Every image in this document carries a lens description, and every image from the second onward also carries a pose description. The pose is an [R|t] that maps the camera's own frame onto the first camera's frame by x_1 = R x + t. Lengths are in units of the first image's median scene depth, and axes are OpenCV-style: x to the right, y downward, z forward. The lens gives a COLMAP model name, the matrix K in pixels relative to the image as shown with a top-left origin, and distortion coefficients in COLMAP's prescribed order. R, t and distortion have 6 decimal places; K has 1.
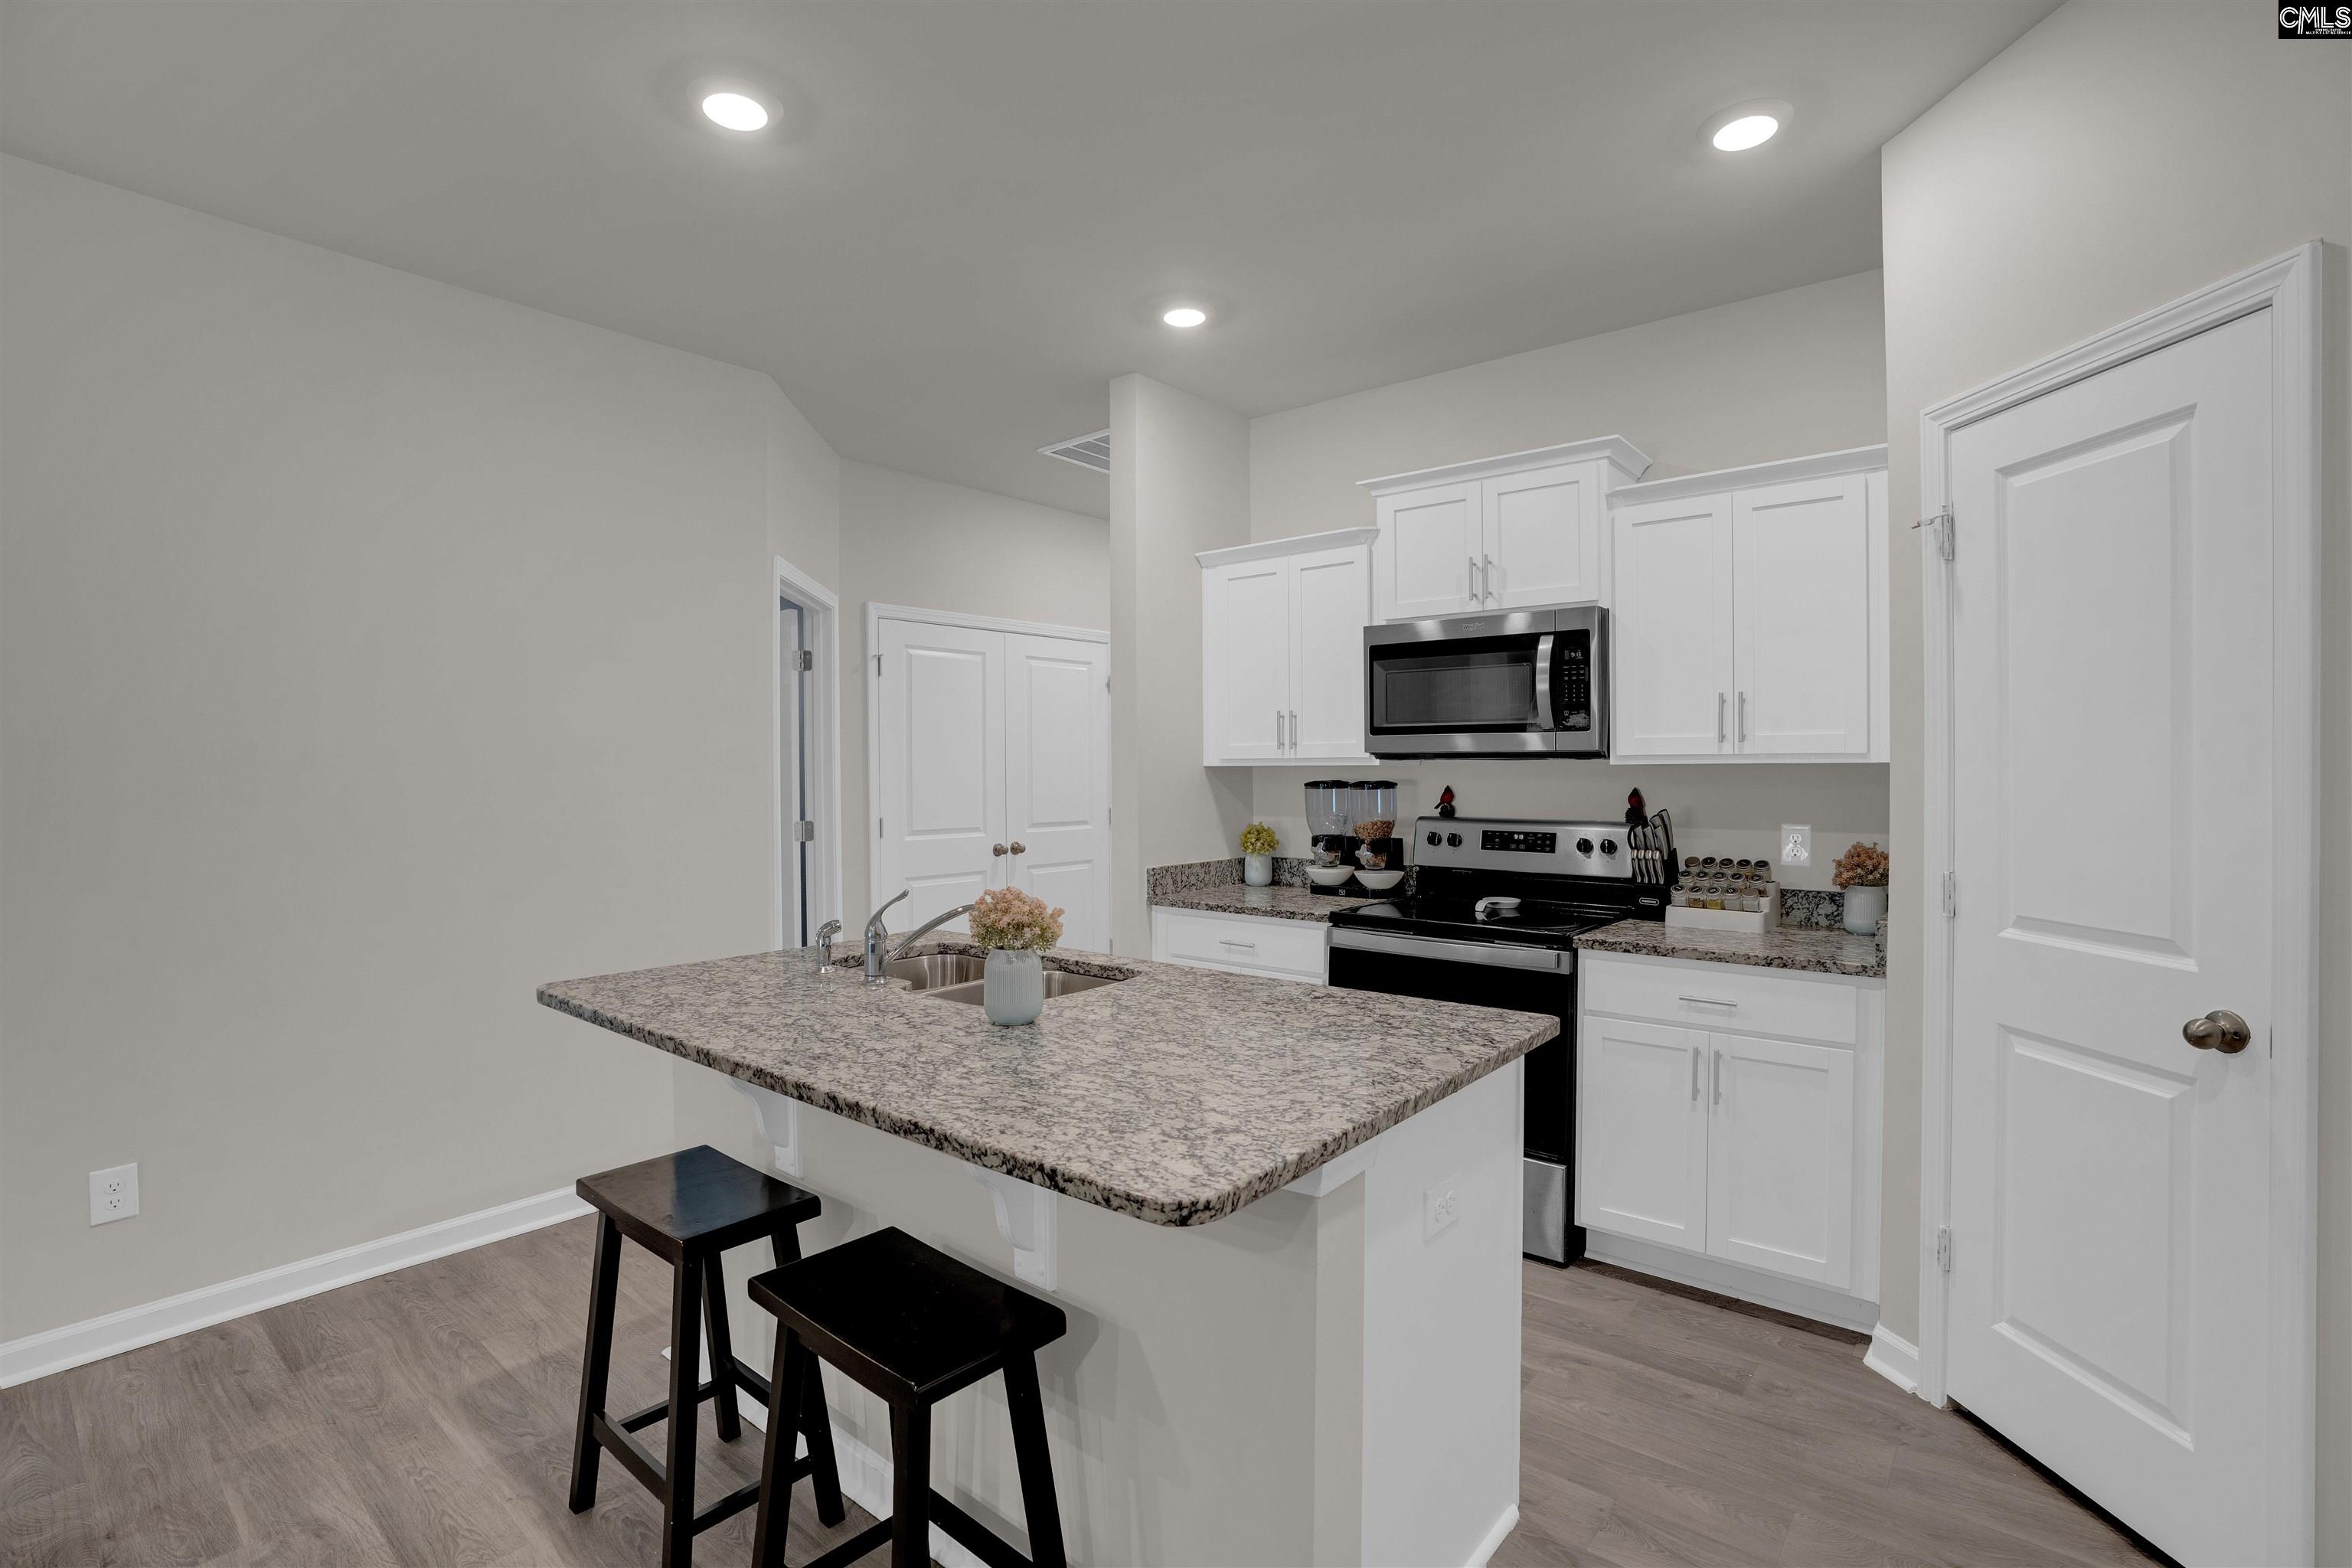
lens RADIAL K [[1079.4, 0, 1173.5], [0, 1079.4, 773.3], [0, 0, 1]] dist [-0.079751, 0.029080]
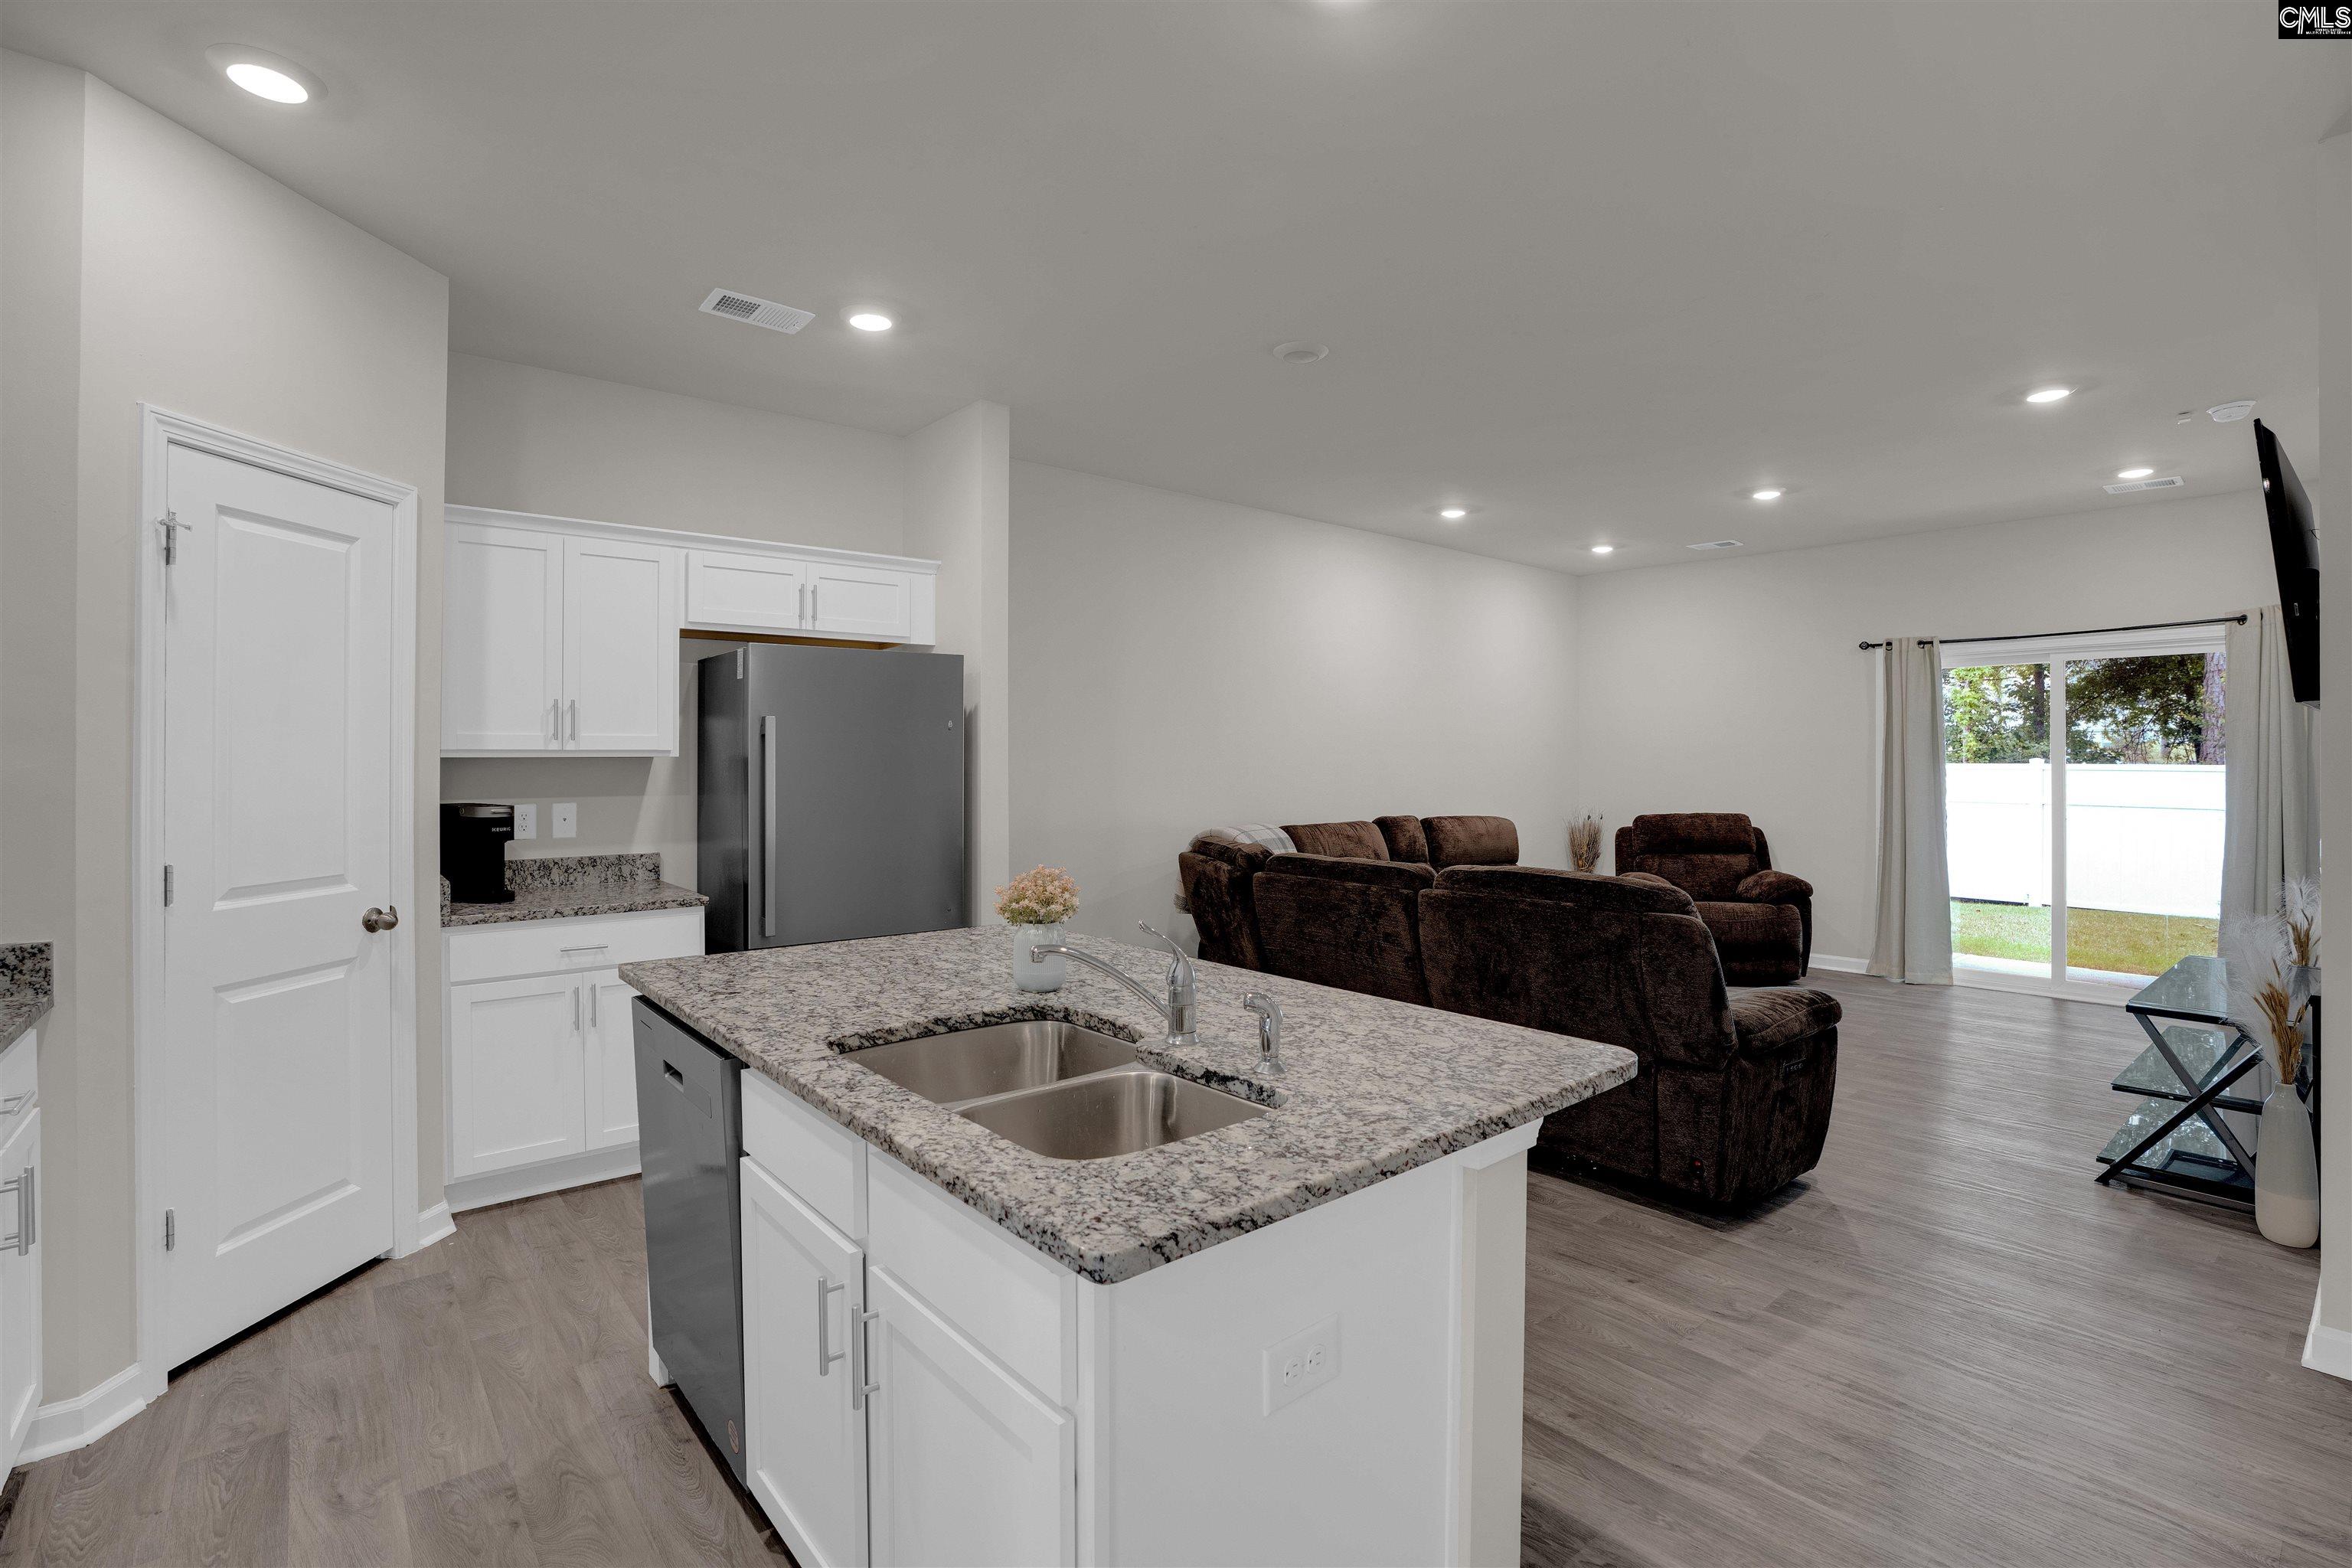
lens RADIAL K [[1096.0, 0, 1151.9], [0, 1096.0, 766.7], [0, 0, 1]] dist [-0.059317, -0.000028]
pose [[-0.980508, 0.004507, 0.196427, -0.301165], [0.006640, 0.999926, 0.010201, -0.004739], [-0.196366, 0.011307, -0.980465, 1.280598]]
